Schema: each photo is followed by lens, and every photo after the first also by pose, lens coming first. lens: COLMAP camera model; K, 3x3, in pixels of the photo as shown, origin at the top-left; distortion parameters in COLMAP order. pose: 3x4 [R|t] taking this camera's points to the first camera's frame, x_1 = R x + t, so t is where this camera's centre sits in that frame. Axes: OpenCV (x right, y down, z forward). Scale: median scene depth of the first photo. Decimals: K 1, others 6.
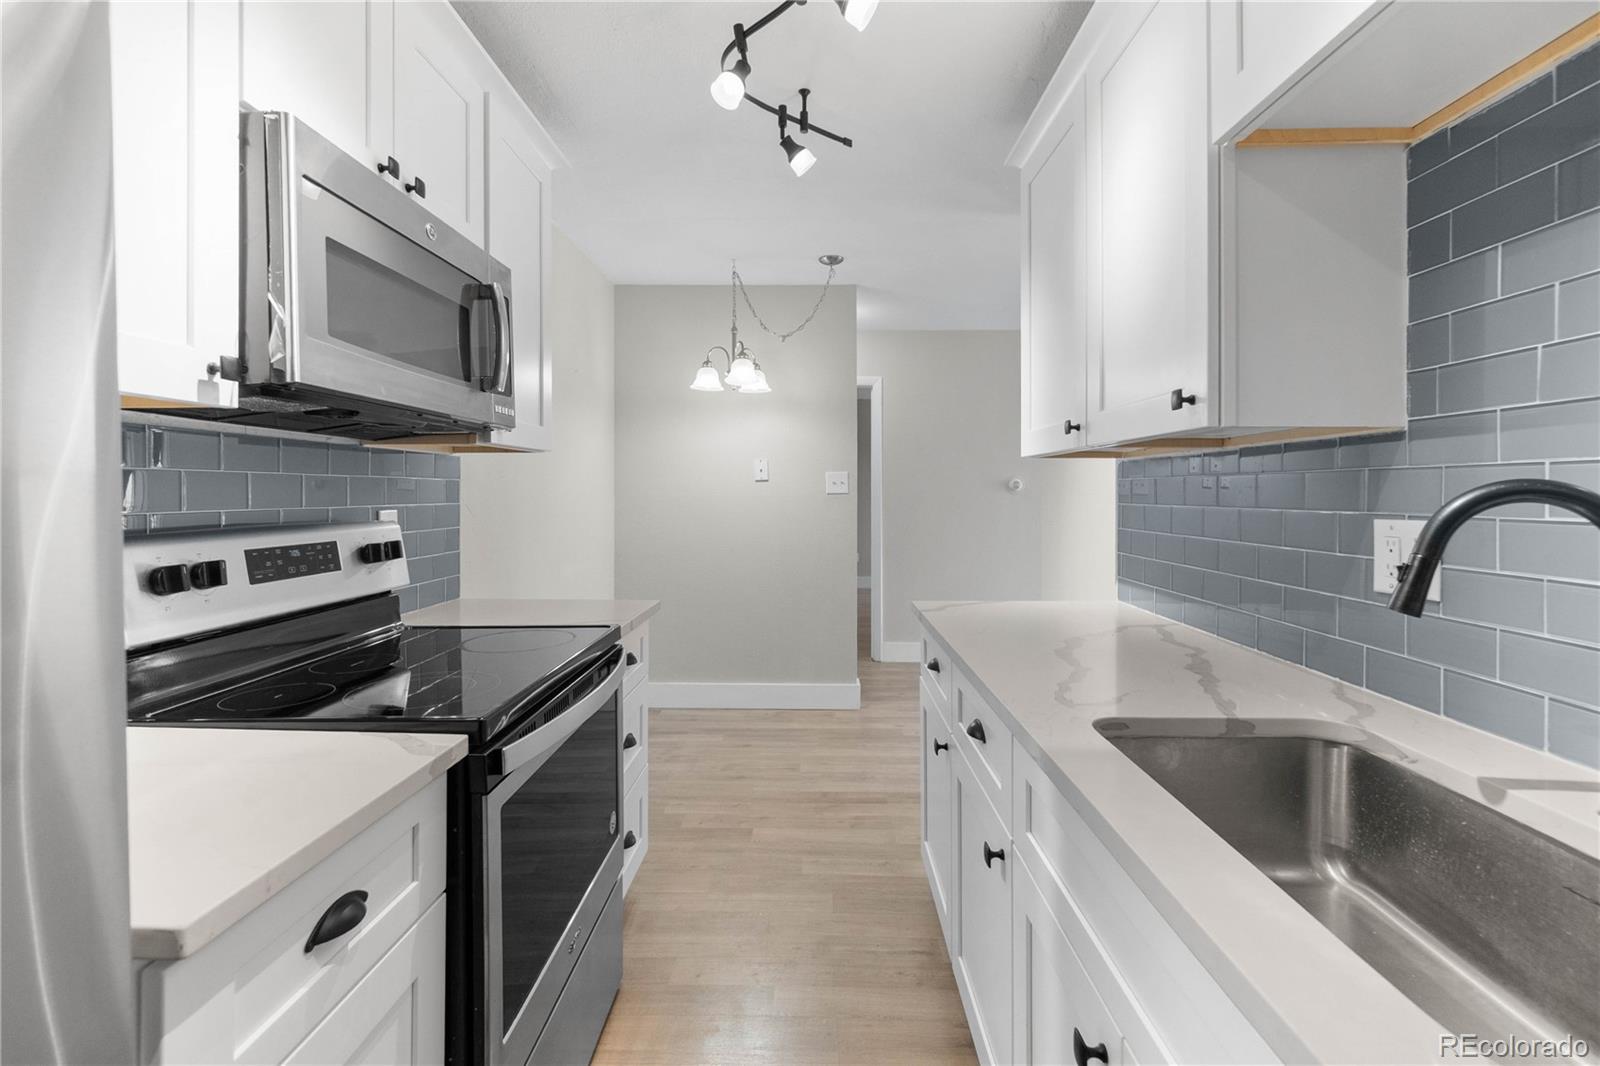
lens RADIAL K [[725.1, 0, 788.4], [0, 725.1, 498.3], [0, 0, 1]] dist [-0.002715, -0.000128]
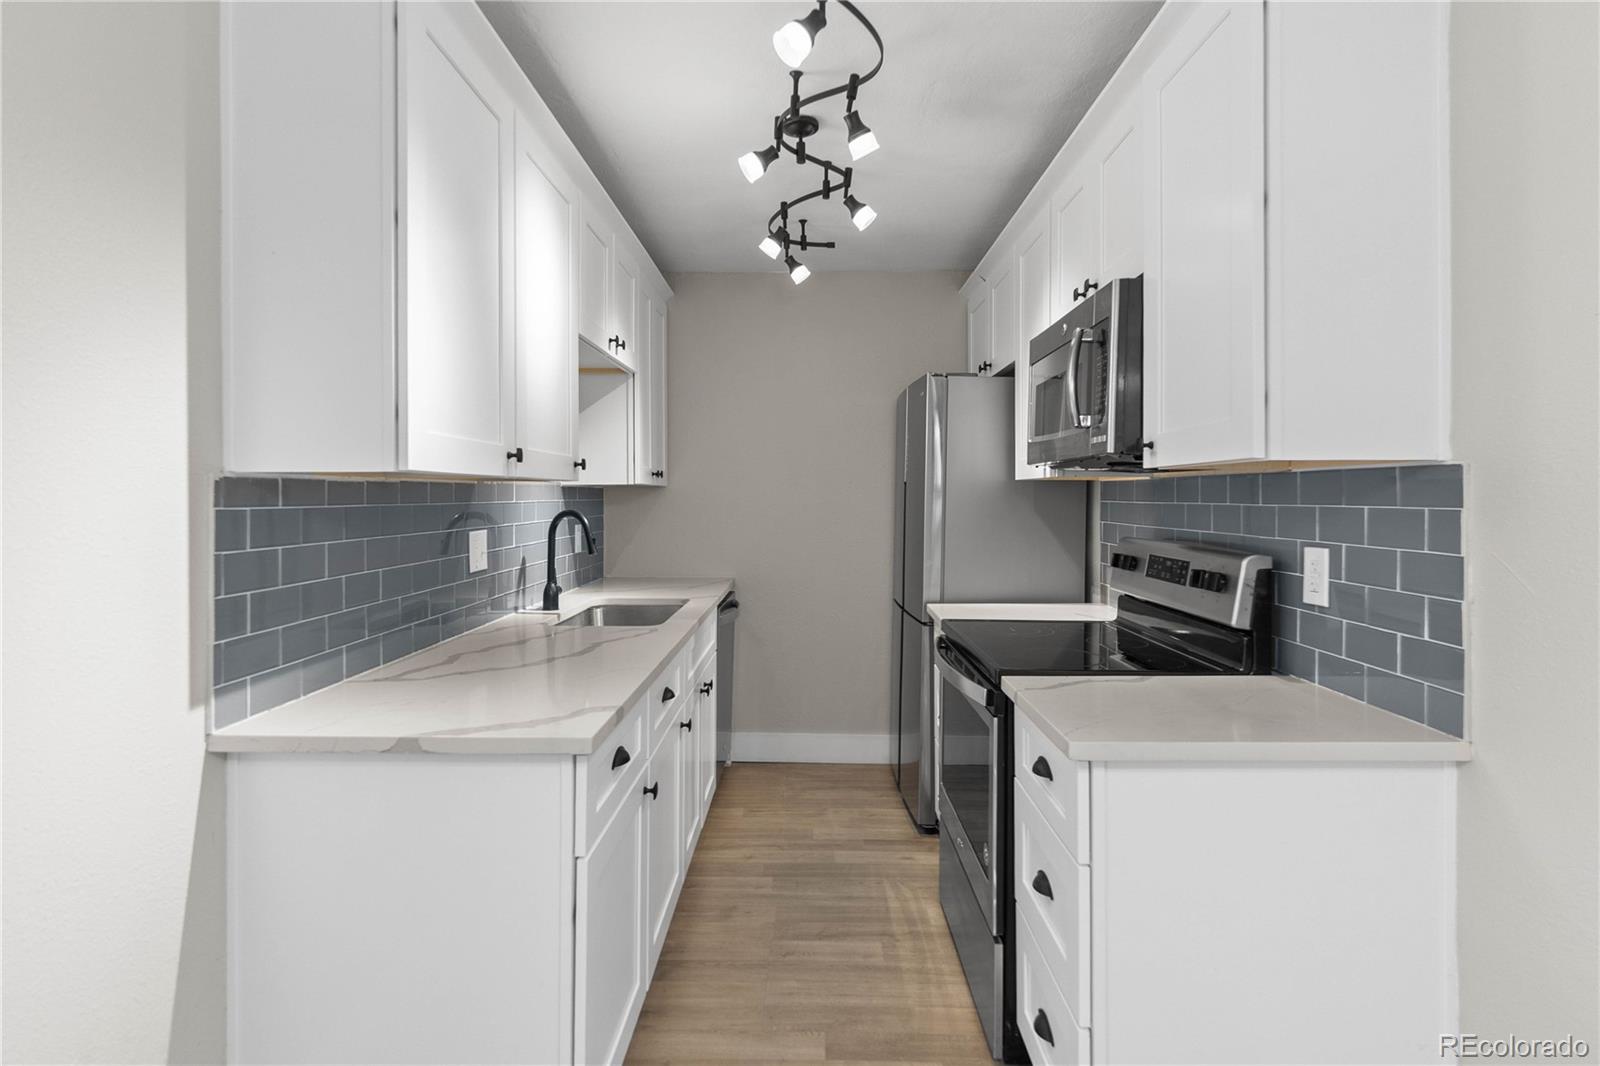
lens RADIAL K [[802.5, 0, 792.7], [0, 802.5, 501.1], [0, 0, 1]] dist [0.004773, -0.000828]
pose [[-0.999759, -0.001113, -0.021945, 0.049337], [-0.001424, 0.999899, 0.014163, -0.060438], [0.021927, 0.014191, -0.999659, 2.474373]]
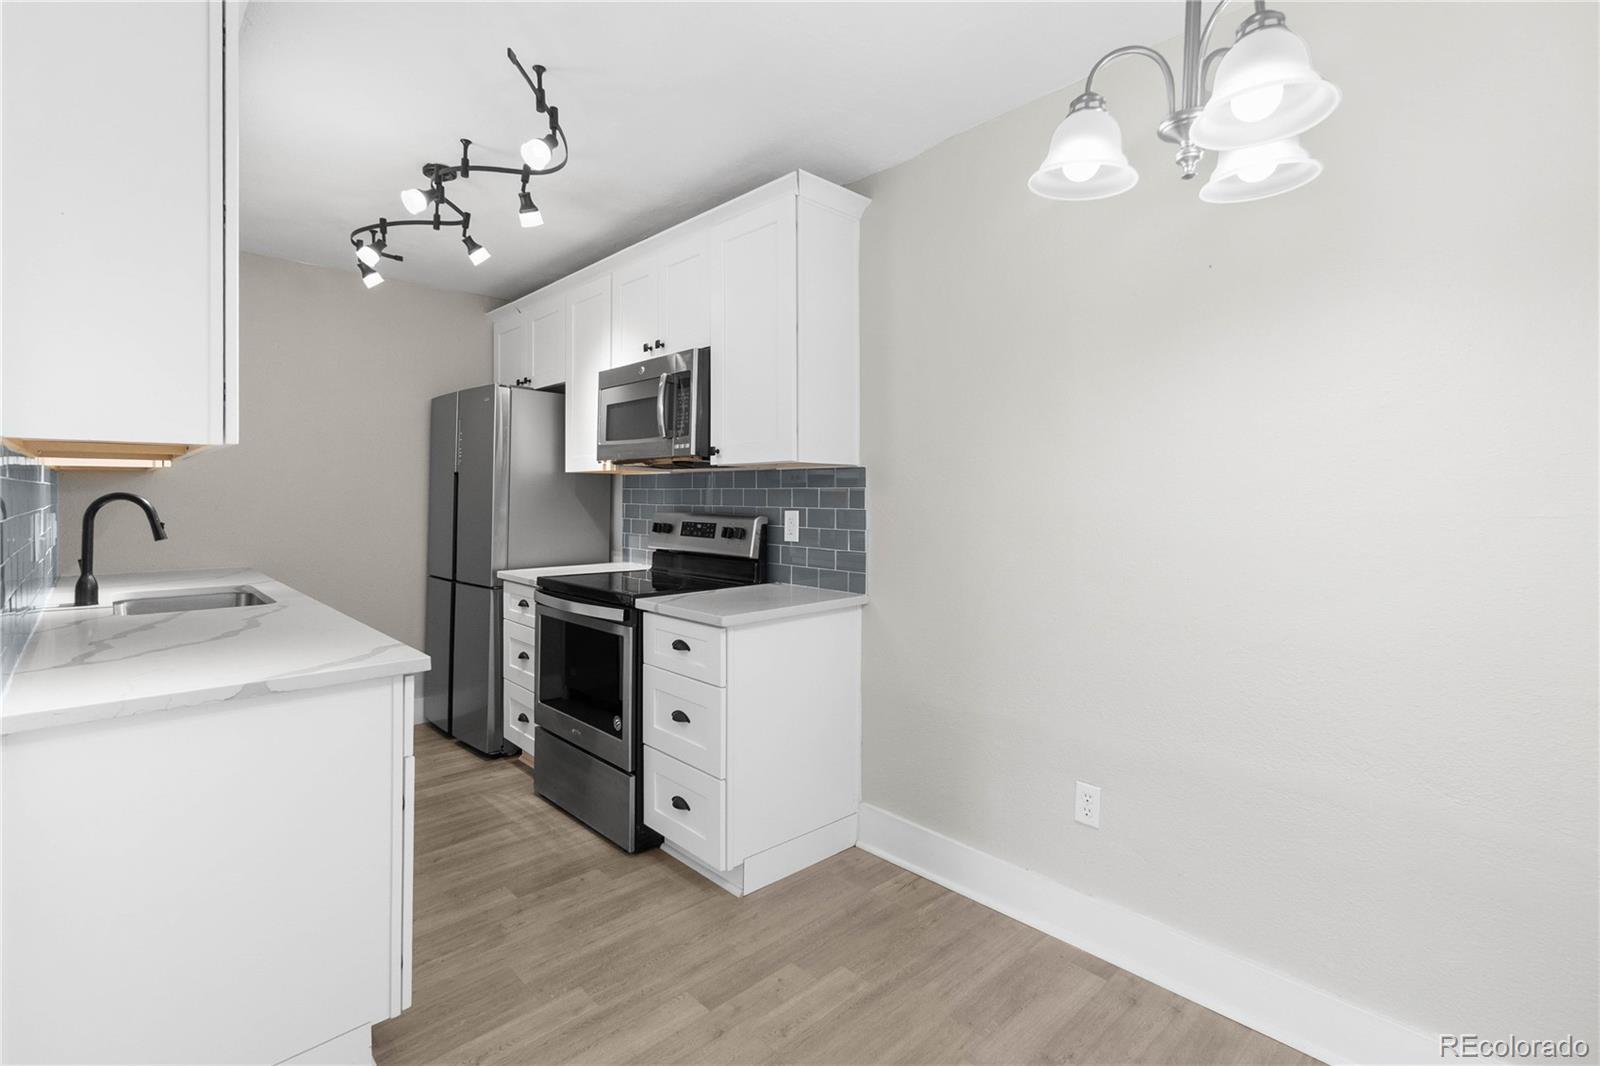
lens RADIAL K [[725.1, 0, 788.4], [0, 725.1, 498.3], [0, 0, 1]] dist [-0.002715, -0.000128]
pose [[-0.701907, -0.001396, -0.712268, 0.660924], [-0.011342, 0.999893, 0.009217, -0.029037], [0.712179, 0.014547, -0.701847, 2.692626]]
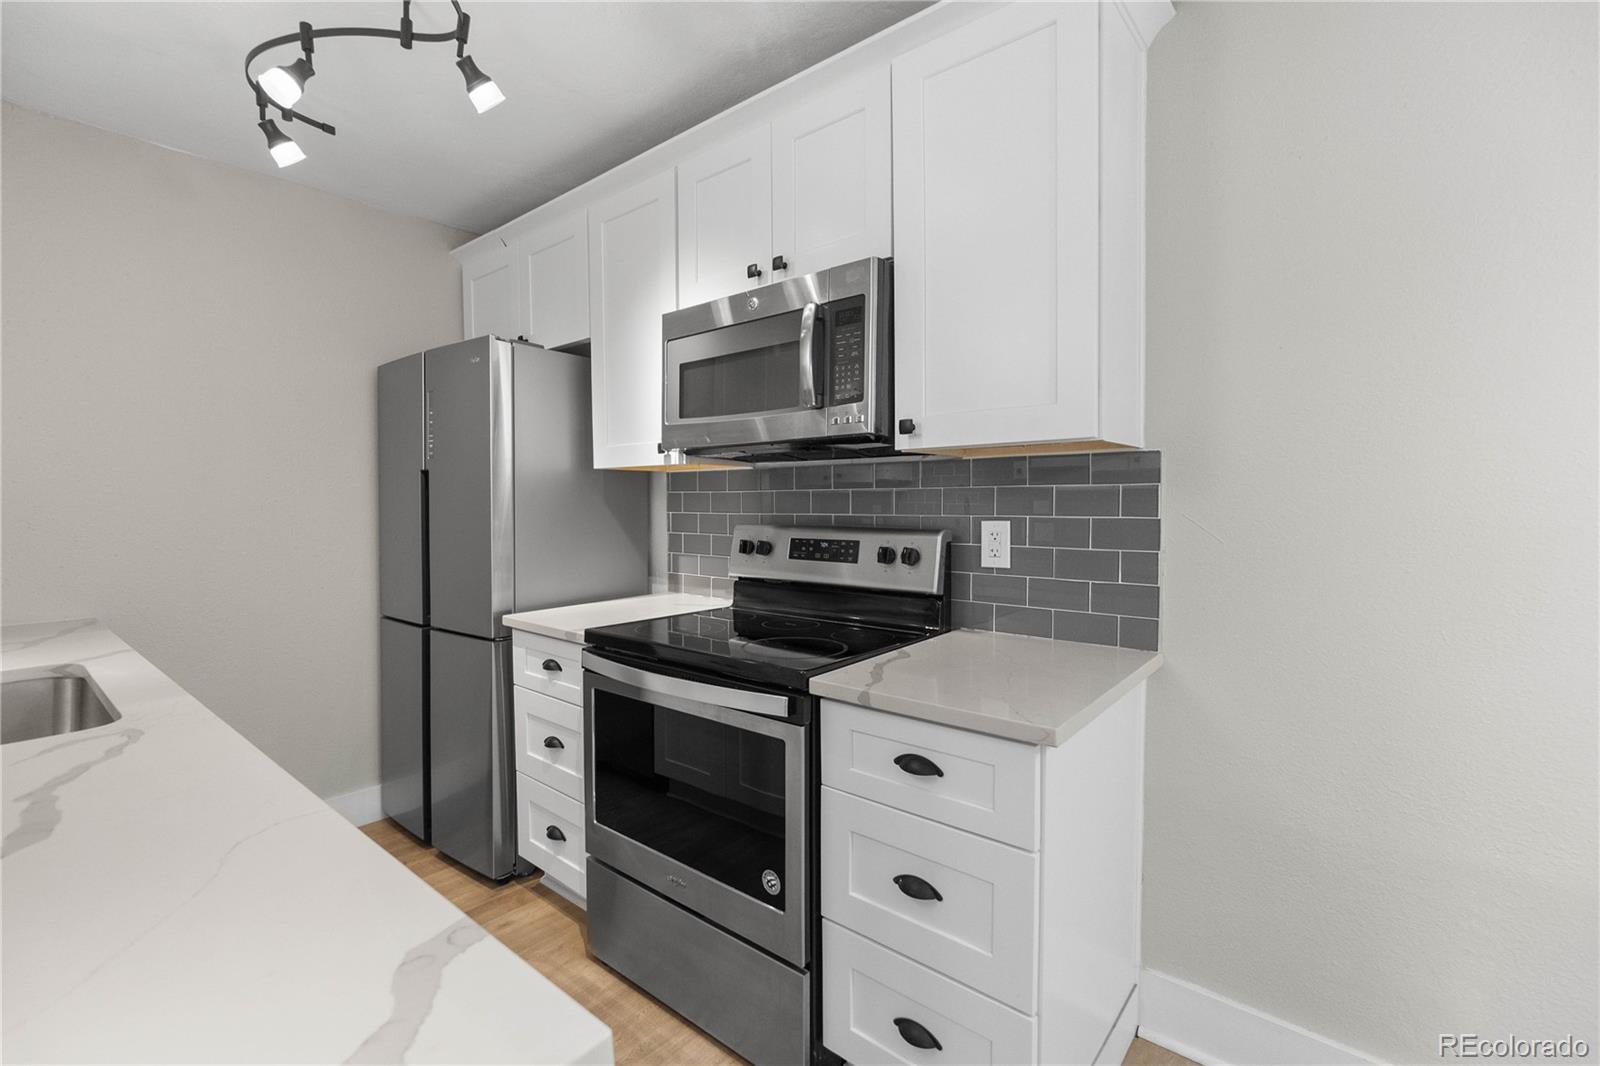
lens RADIAL K [[694.5, 0, 797.8], [0, 694.5, 530.3], [0, 0, 1]] dist [-0.003256, 0.000439]
pose [[-0.606382, 0.038589, -0.794236, 0.455803], [-0.000645, 0.998798, 0.049020, -0.021440], [0.795173, 0.030237, -0.605628, 1.800428]]
